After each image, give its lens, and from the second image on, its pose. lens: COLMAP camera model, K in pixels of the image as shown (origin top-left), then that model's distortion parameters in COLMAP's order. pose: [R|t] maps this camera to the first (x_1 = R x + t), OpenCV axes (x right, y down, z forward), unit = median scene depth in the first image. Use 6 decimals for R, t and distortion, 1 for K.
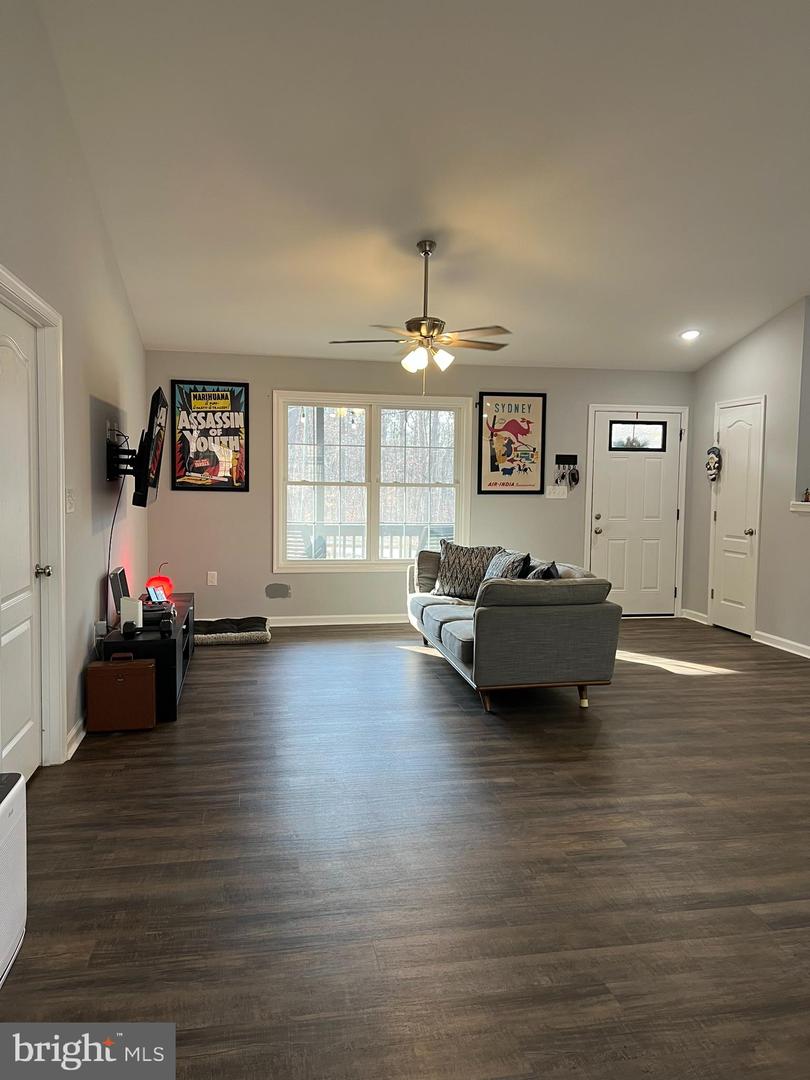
lens RADIAL K [[806.5, 0, 406.4], [0, 806.5, 537.7], [0, 0, 1]] dist [0.066367, -0.075302]
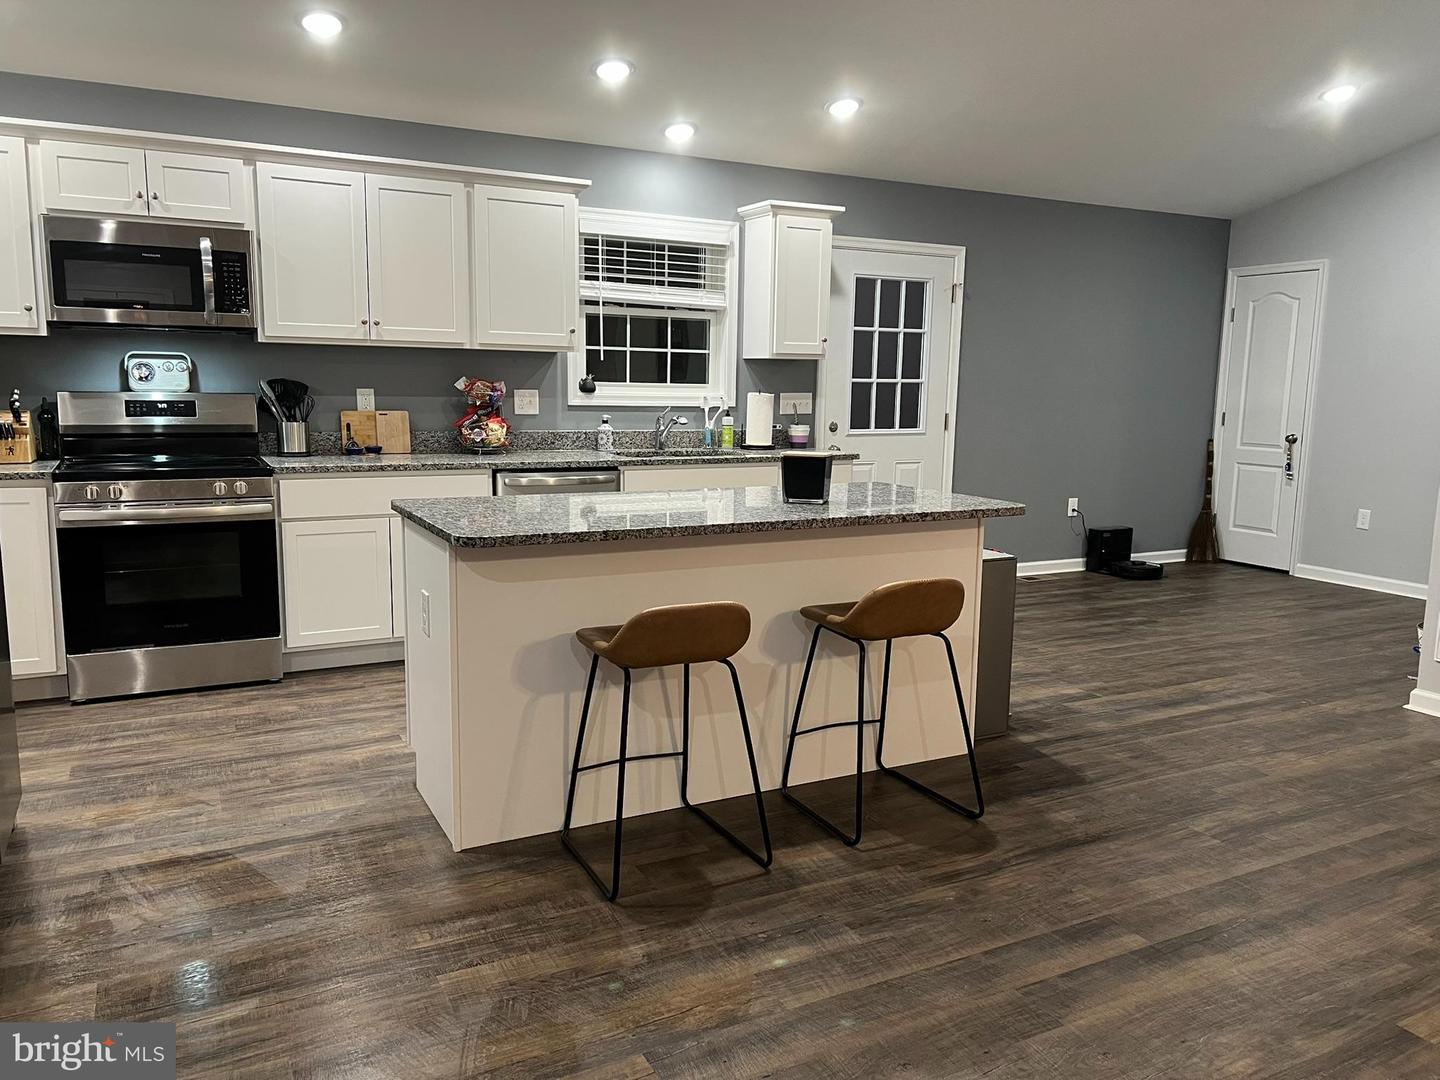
lens RADIAL K [[1075.3, 0, 725.6], [0, 1075.3, 547.0], [0, 0, 1]] dist [0.066367, -0.075302]
pose [[-0.957347, 0.015410, -0.288530, 0.391058], [-0.052680, 0.972530, 0.226737, -0.029902], [0.284099, 0.232266, -0.930237, 0.638906]]
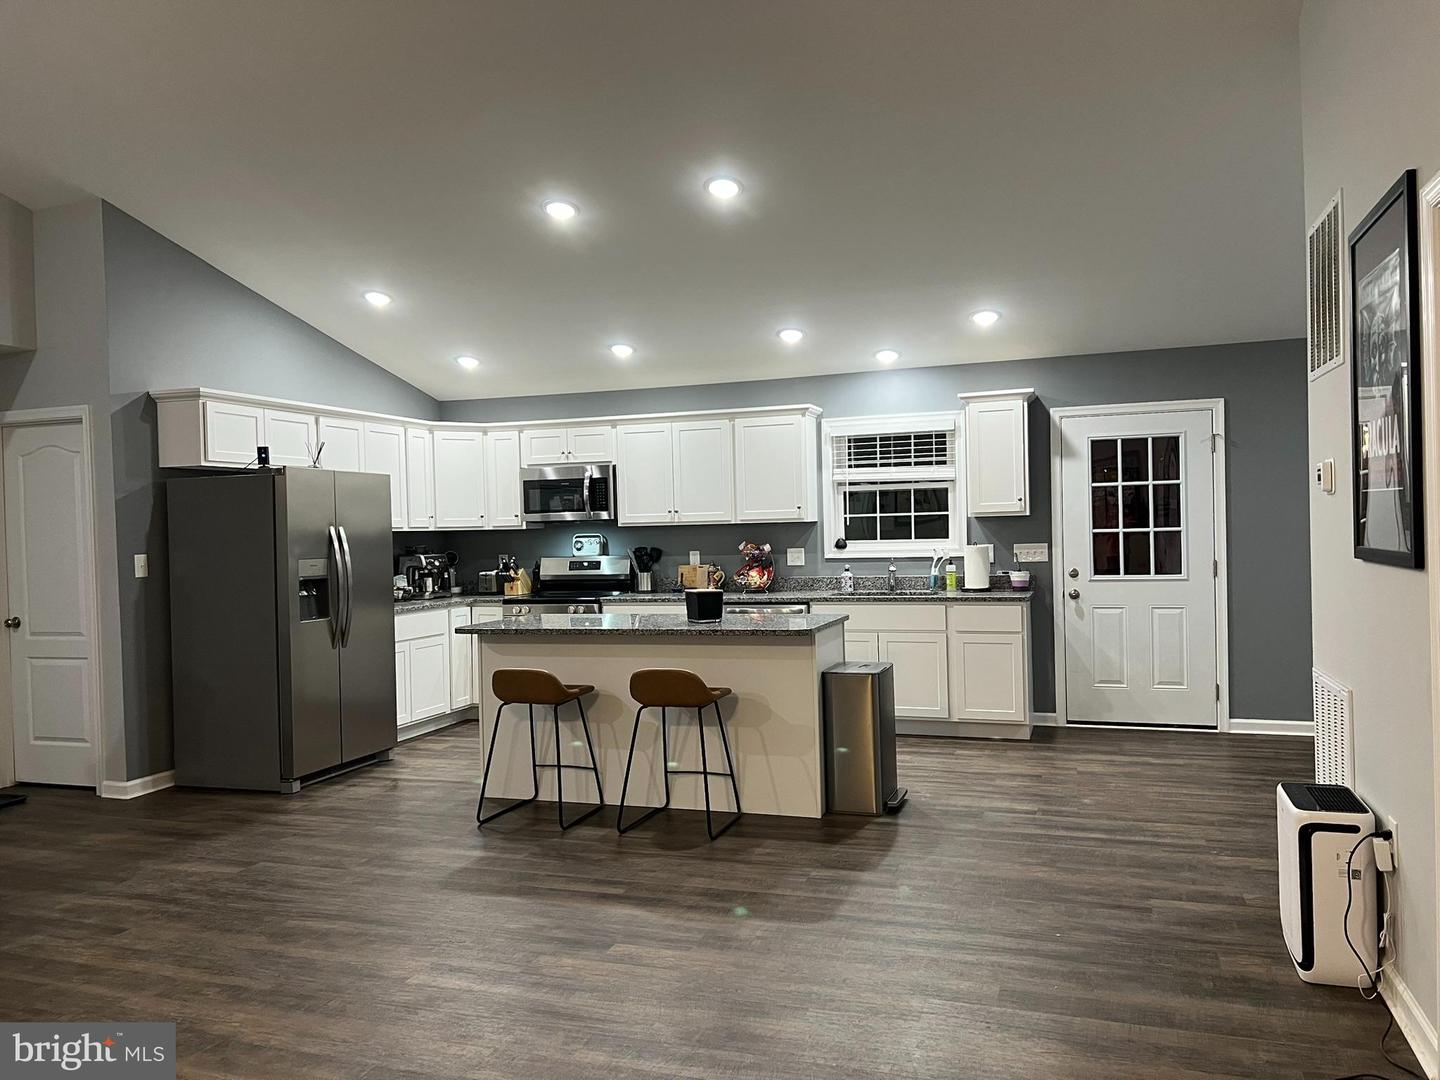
lens RADIAL K [[1075.3, 0, 728.5], [0, 1075.3, 539.0], [0, 0, 1]] dist [0.066367, -0.075302]
pose [[-0.865694, 0.003742, 0.500559, -0.180070], [0.053776, 0.994880, 0.085566, -0.062625], [-0.497676, 0.100992, -0.861463, 0.822448]]
